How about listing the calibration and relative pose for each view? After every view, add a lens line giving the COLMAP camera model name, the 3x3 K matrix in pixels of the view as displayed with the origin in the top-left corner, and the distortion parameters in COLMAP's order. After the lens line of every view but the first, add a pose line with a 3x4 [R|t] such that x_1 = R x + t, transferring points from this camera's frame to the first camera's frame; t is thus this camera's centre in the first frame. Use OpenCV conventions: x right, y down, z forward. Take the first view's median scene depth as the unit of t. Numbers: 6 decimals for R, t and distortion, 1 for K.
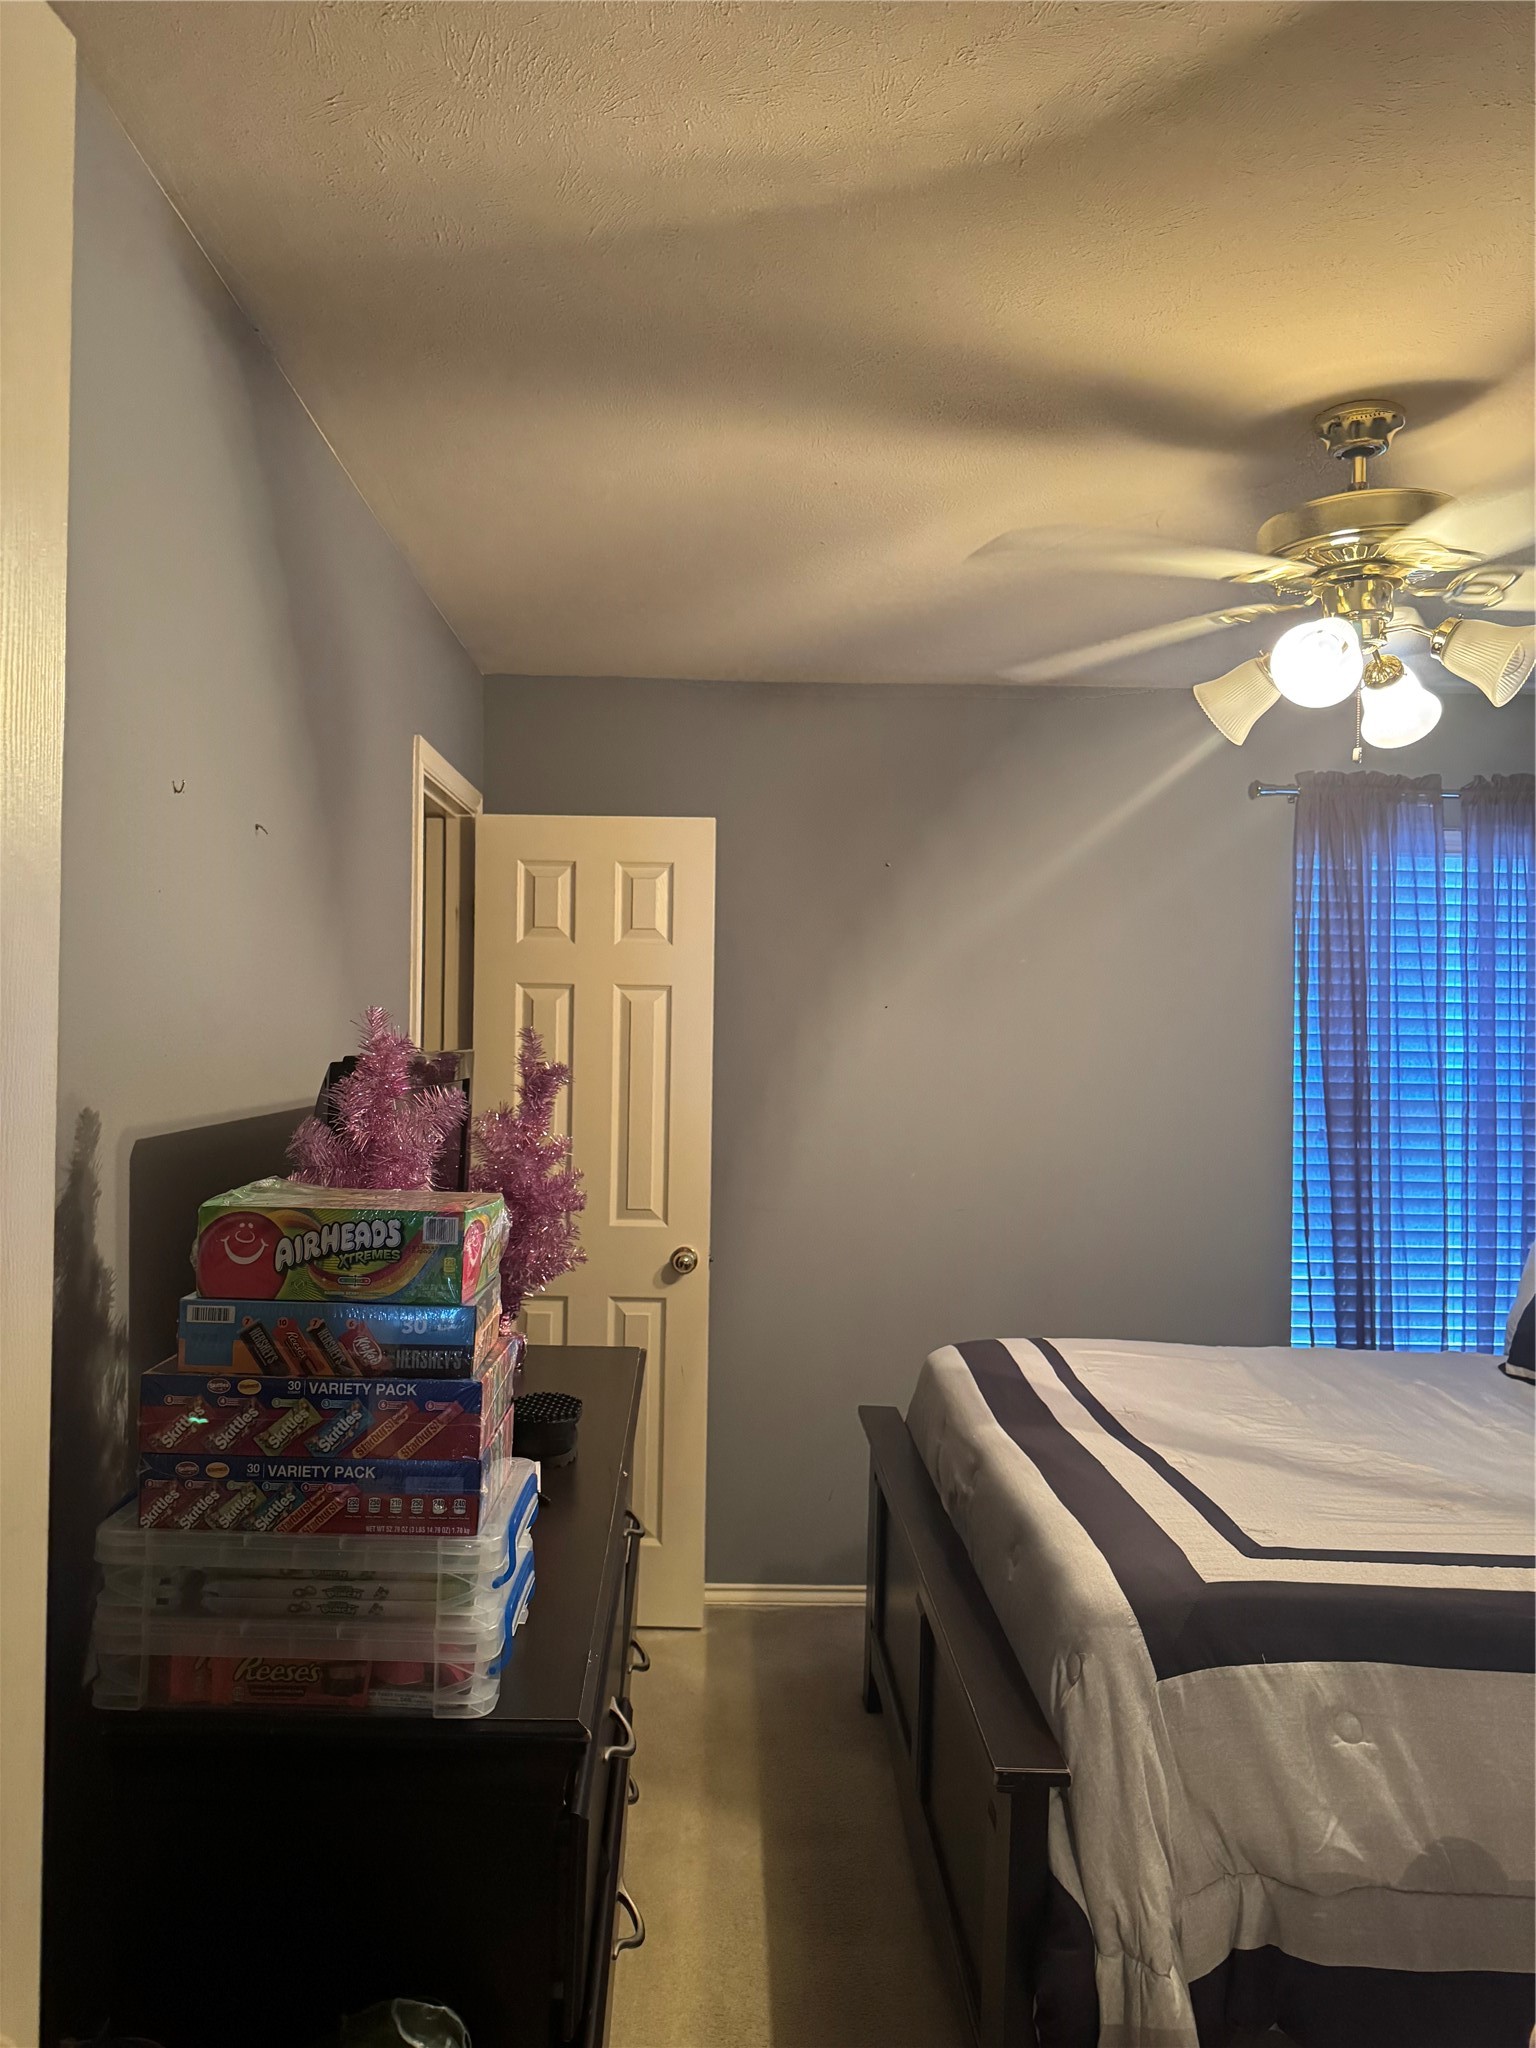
lens RADIAL K [[1474.5, 0, 768.0], [0, 1474.5, 1024.0], [0, 0, 1]] dist [0.036143, -0.045183]
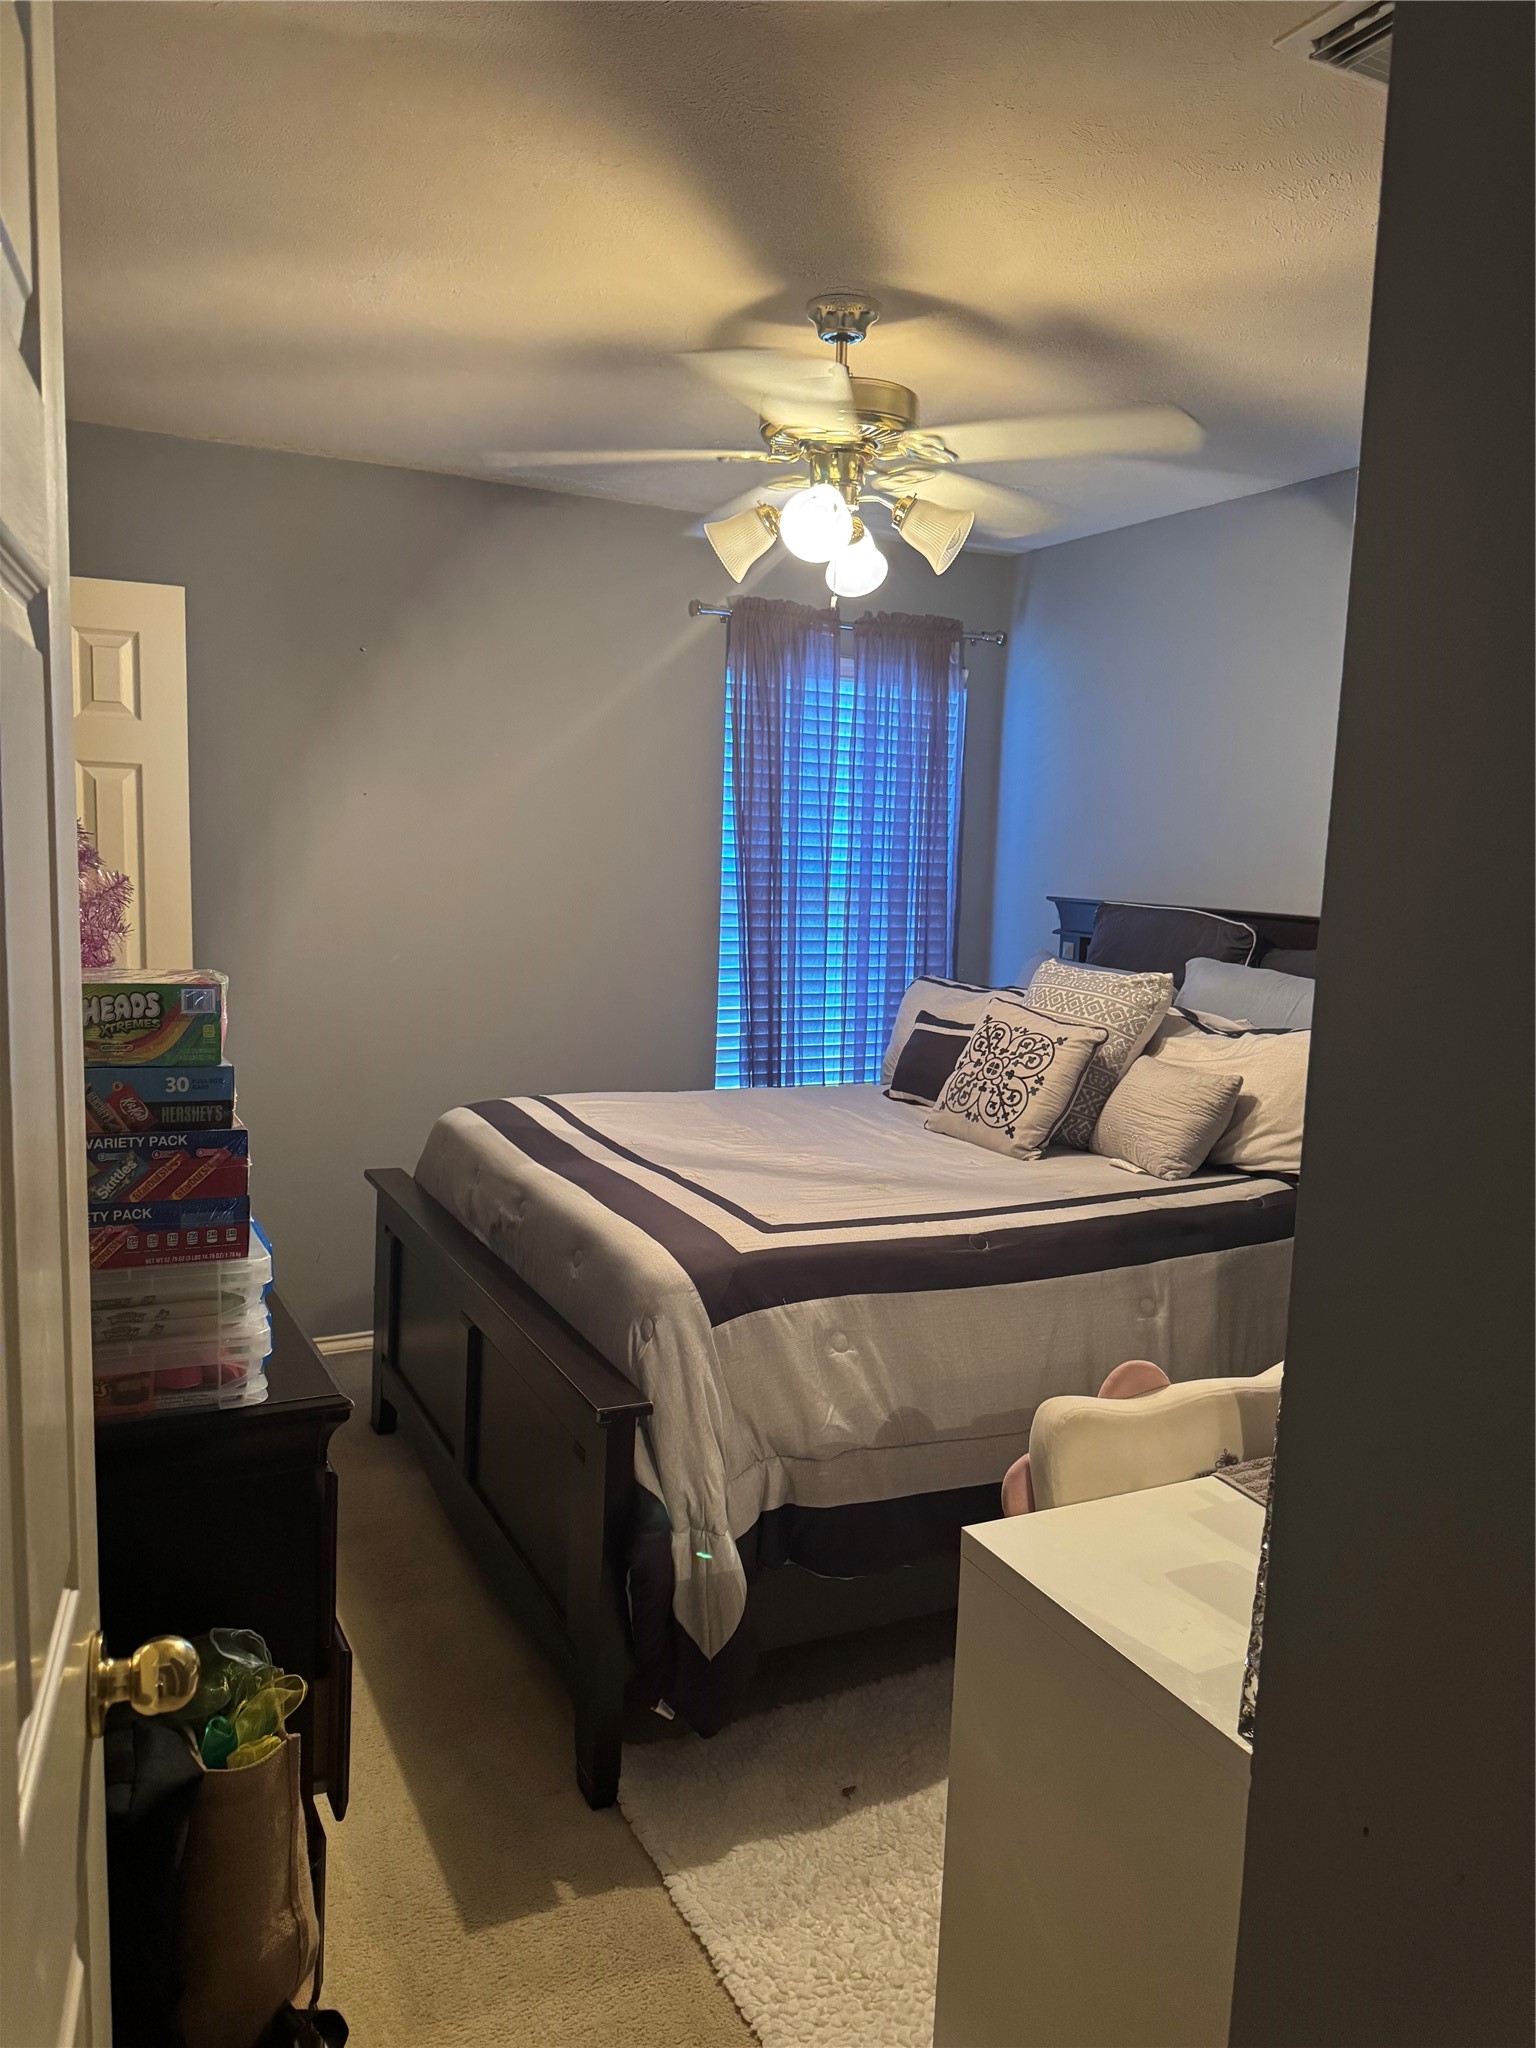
lens RADIAL K [[1471.5, 0, 768.0], [0, 1471.5, 1024.0], [0, 0, 1]] dist [0.198560, -0.286585]
pose [[0.902524, -0.040097, 0.428769, -0.247925], [-0.021981, 0.990069, 0.138856, -0.008687], [-0.430078, -0.134746, 0.892679, -0.162271]]
